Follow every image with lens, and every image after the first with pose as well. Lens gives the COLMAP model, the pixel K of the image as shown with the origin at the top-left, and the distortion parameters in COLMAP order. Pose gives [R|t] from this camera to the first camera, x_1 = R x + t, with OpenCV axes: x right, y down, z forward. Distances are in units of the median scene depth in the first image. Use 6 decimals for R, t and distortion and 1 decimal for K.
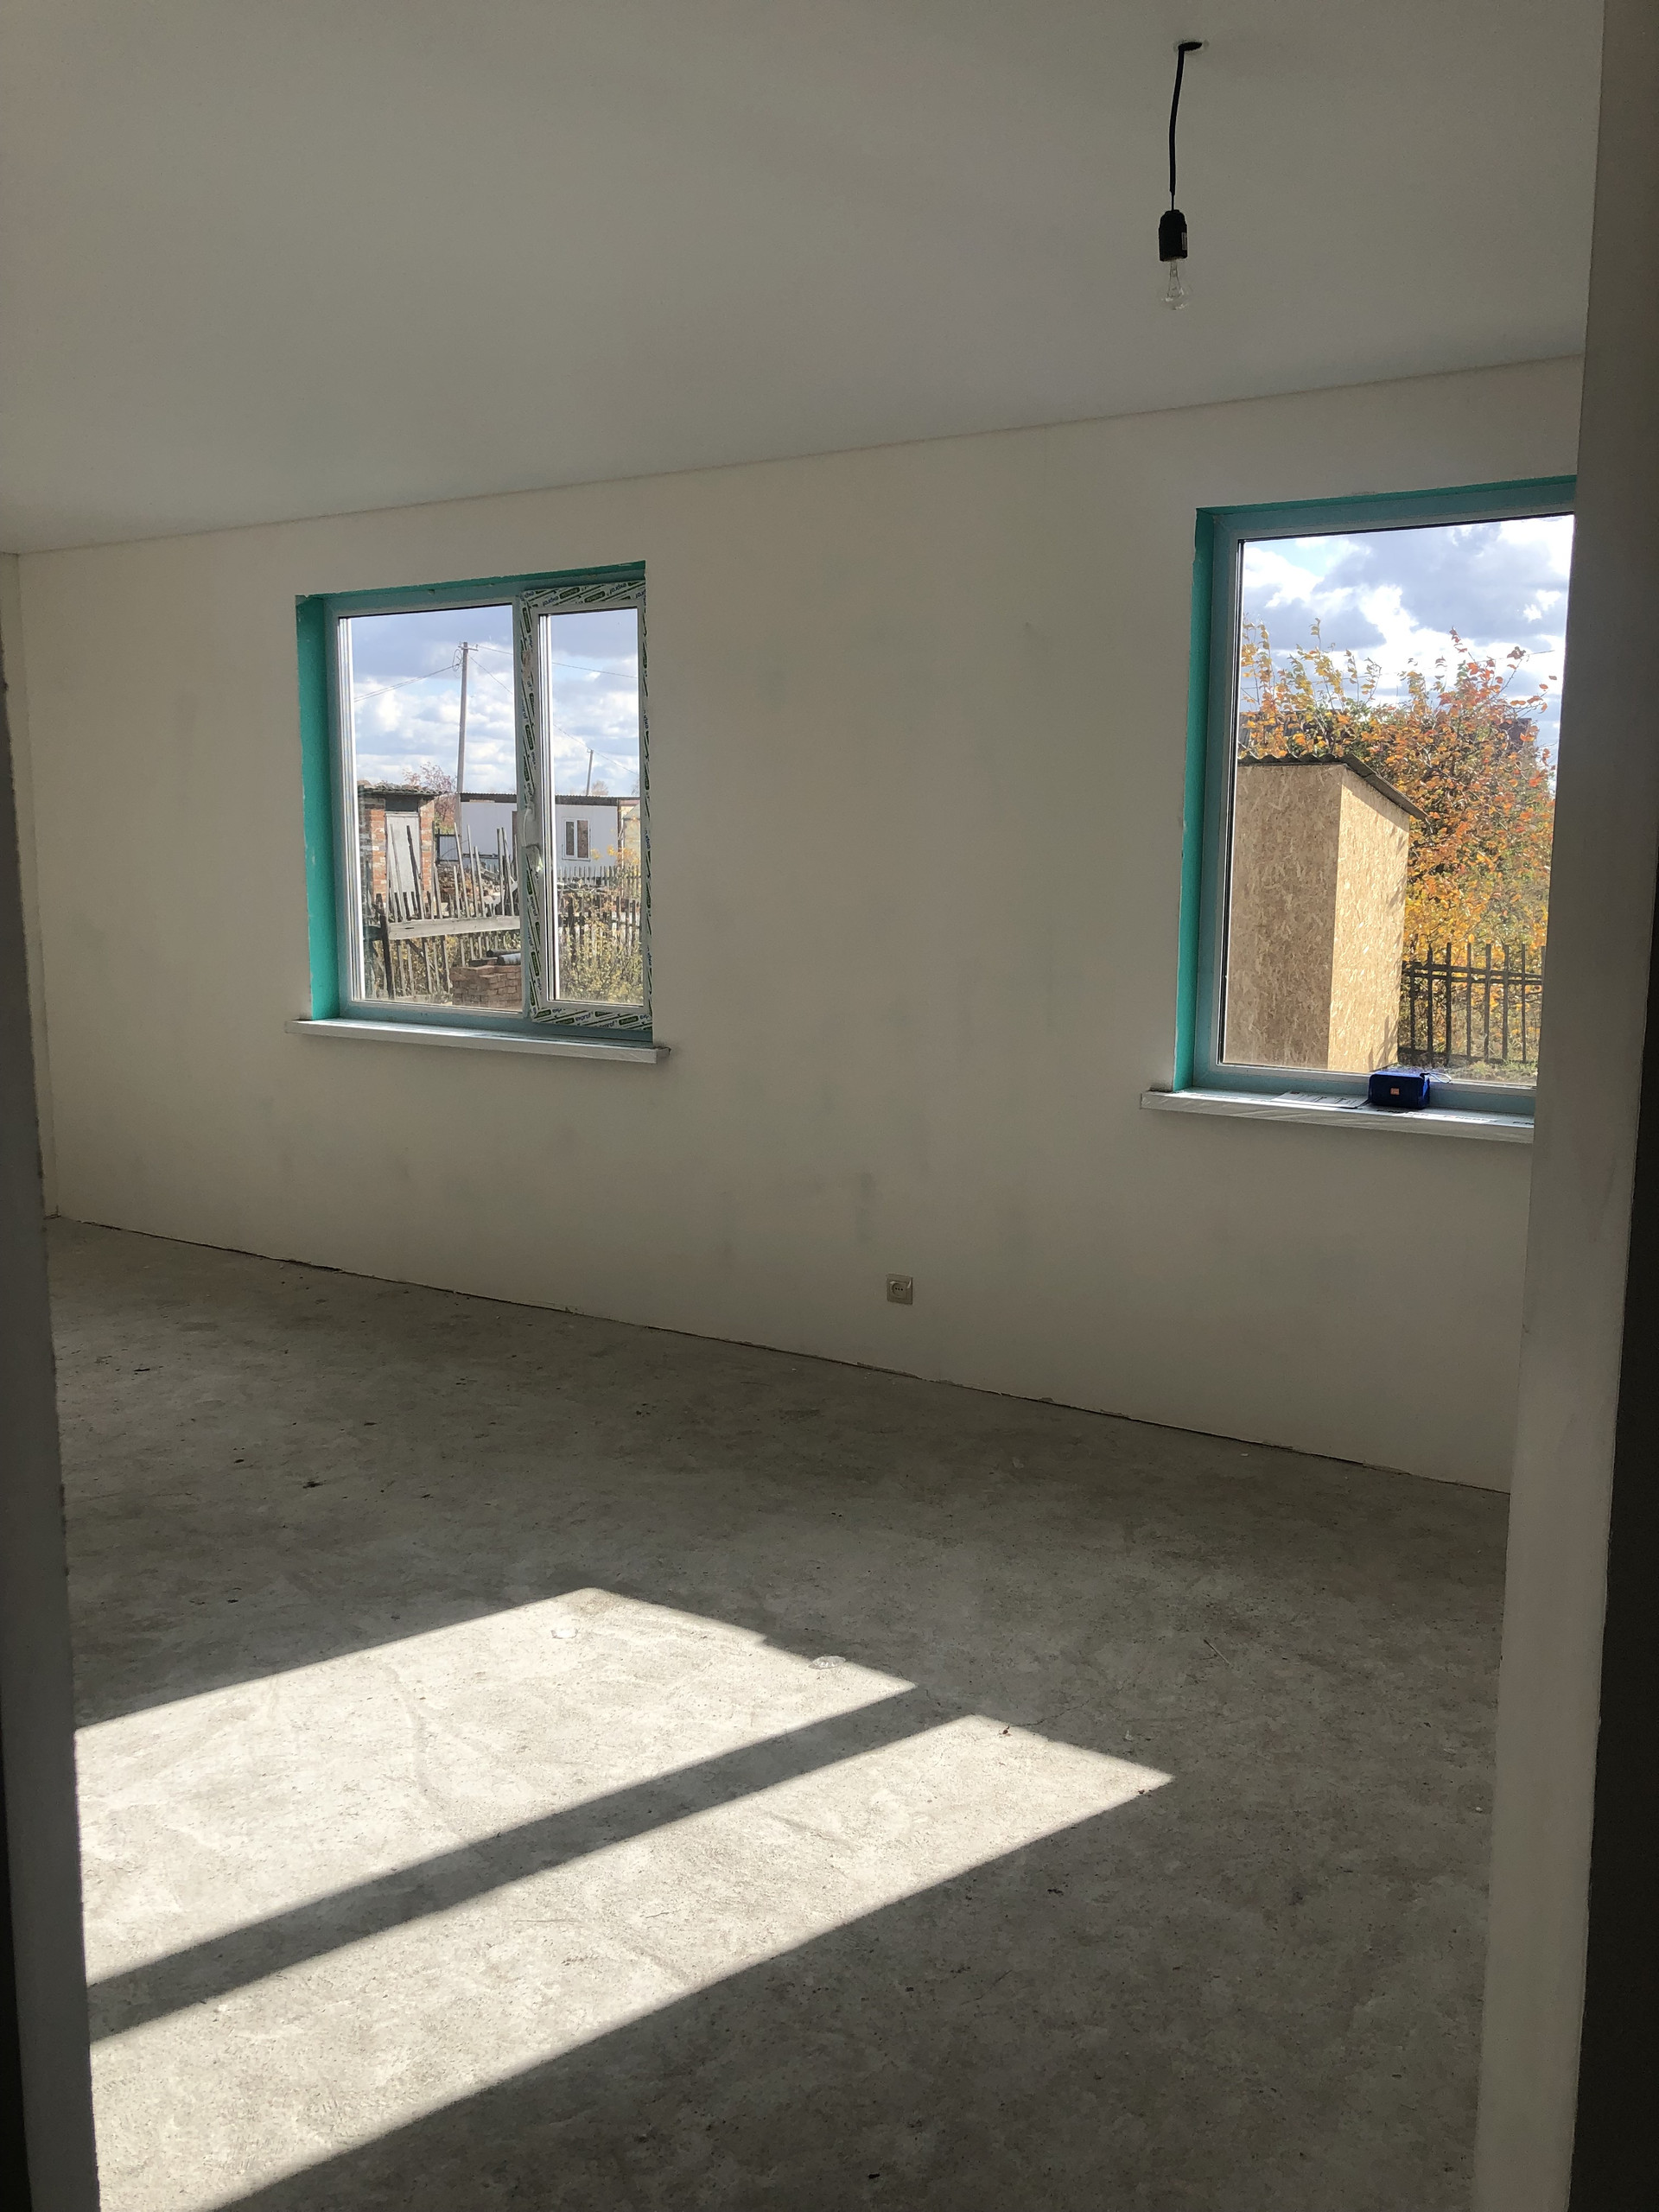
lens RADIAL K [[1776.0, 0, 829.5], [0, 1776.0, 1106.0], [0, 0, 1]] dist [0.017290, -0.002615]
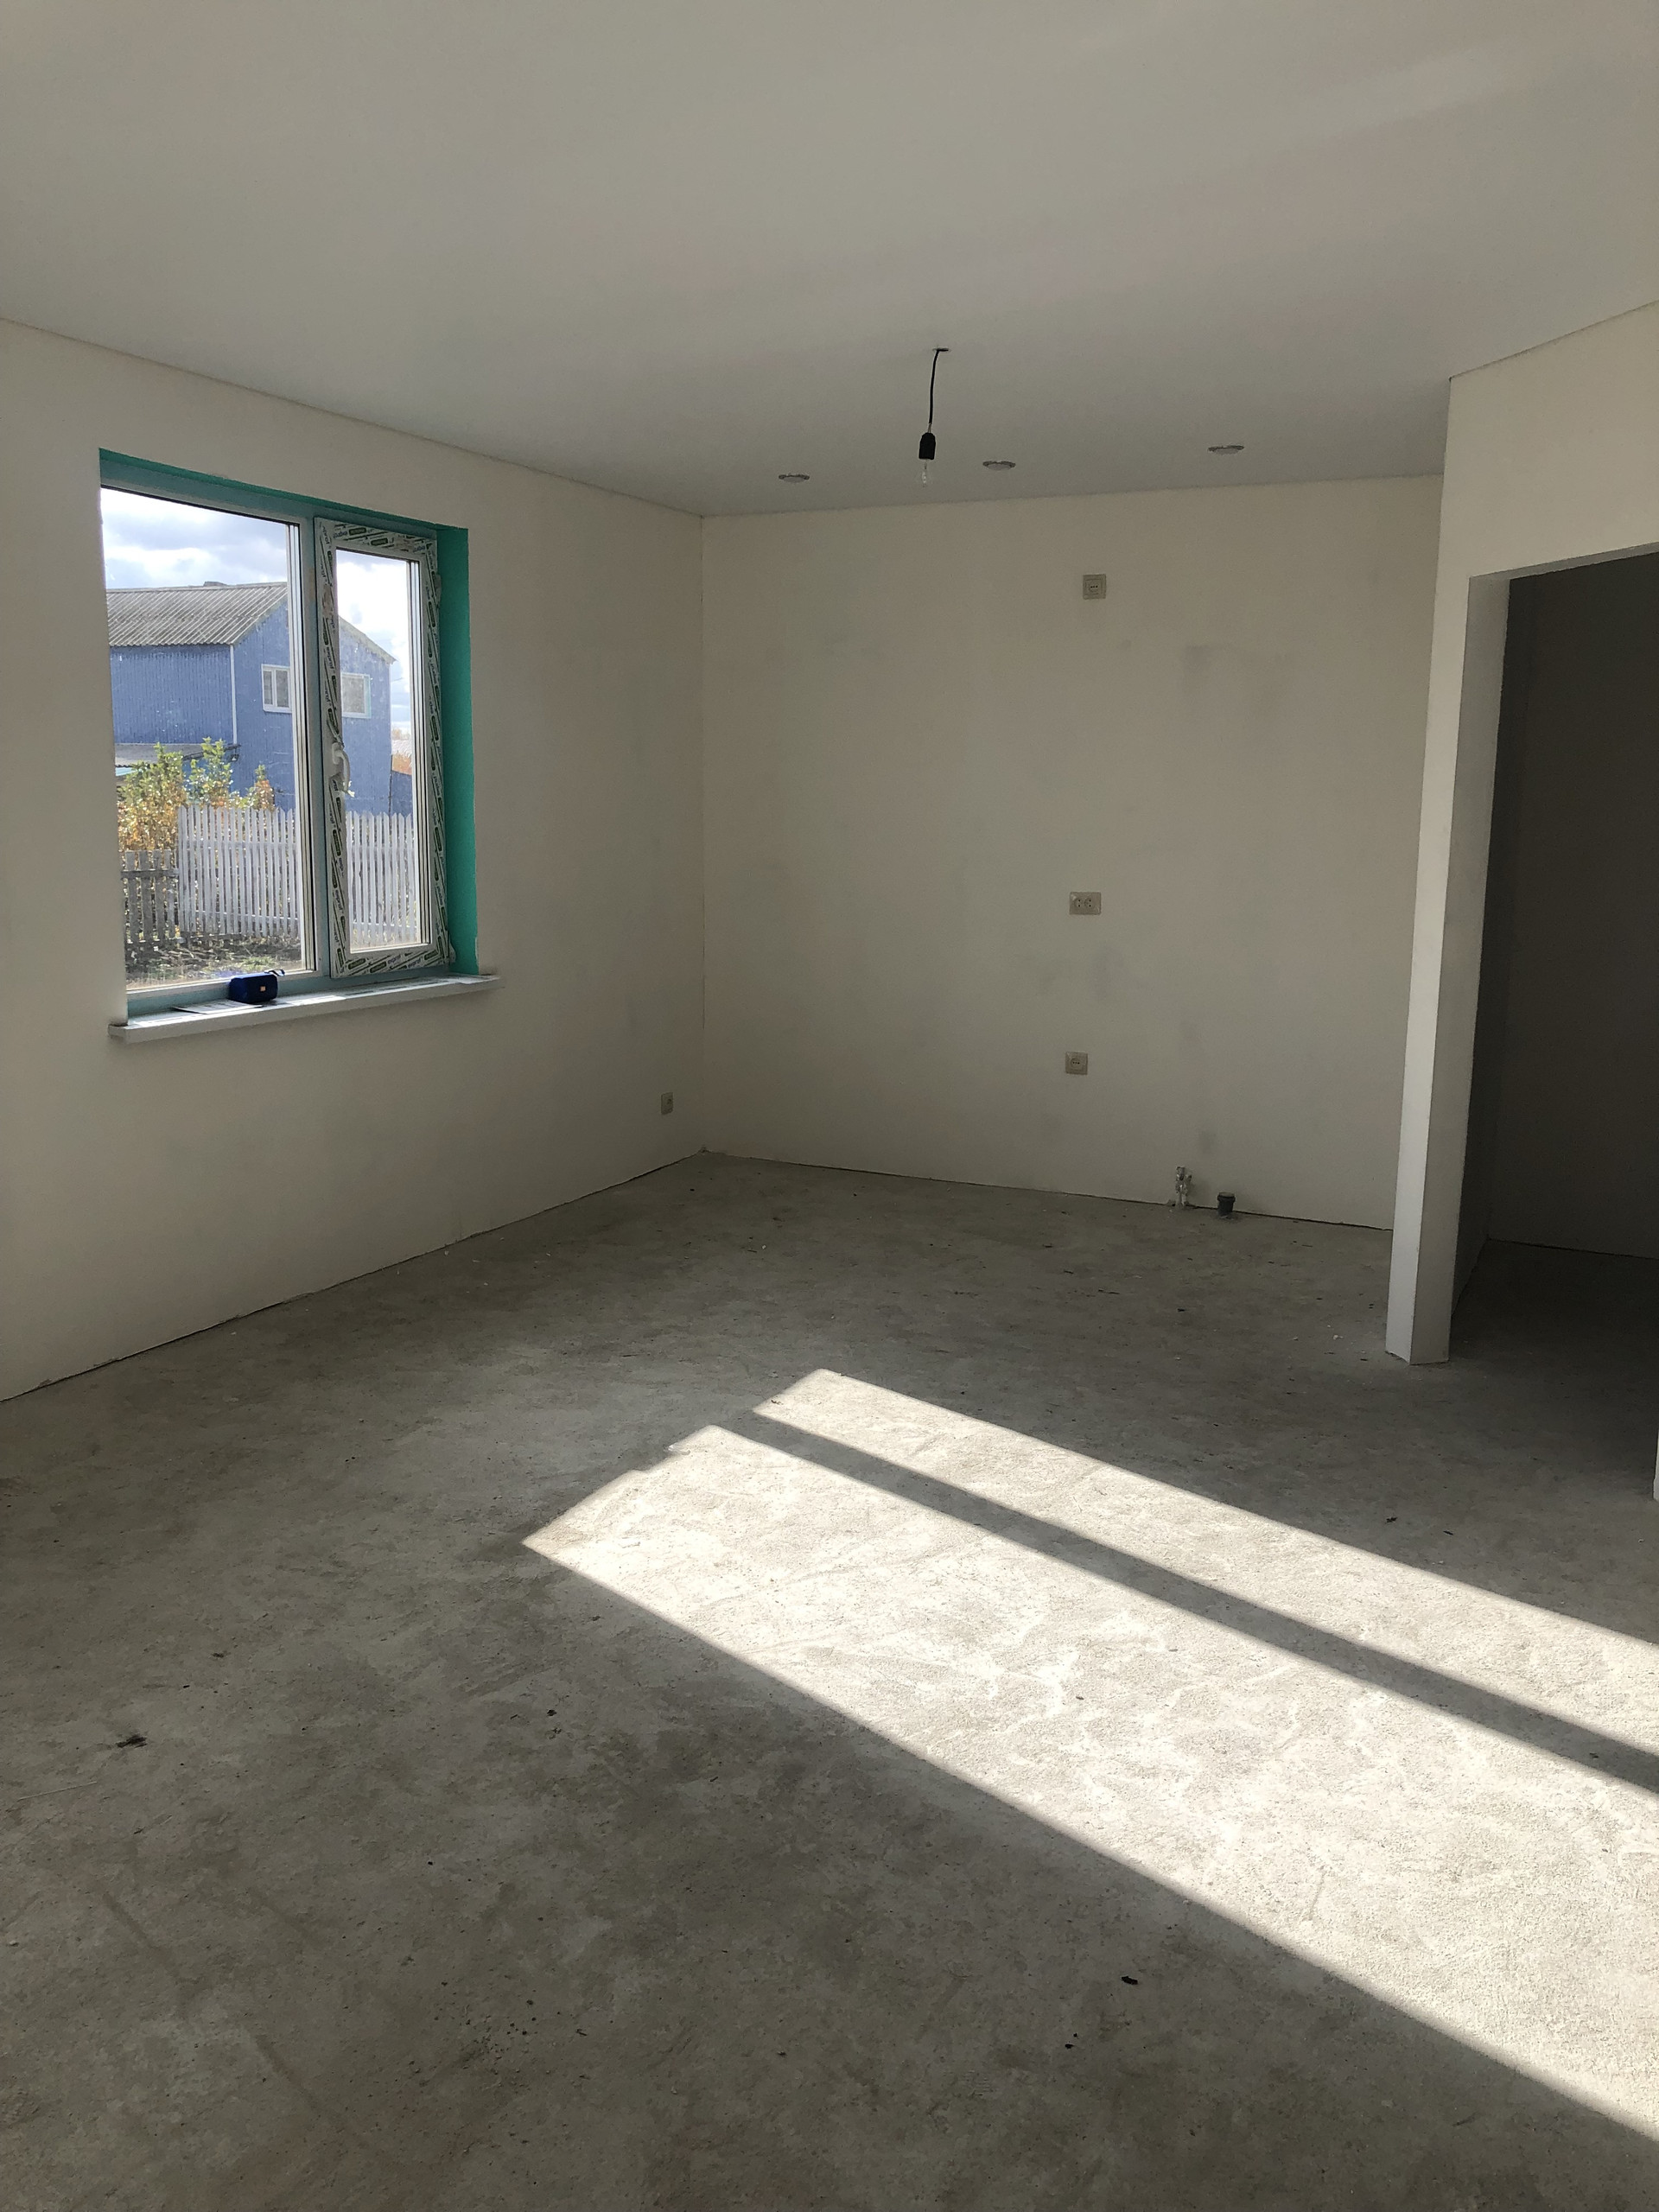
lens RADIAL K [[1816.0, 0, 871.4], [0, 1816.0, 1099.5], [0, 0, 1]] dist [0.006289, -0.003185]
pose [[-0.124643, -0.175930, 0.976480, -1.227444], [0.143726, 0.970573, 0.193212, -0.142004], [-0.981737, 0.164428, -0.095690, 0.991307]]
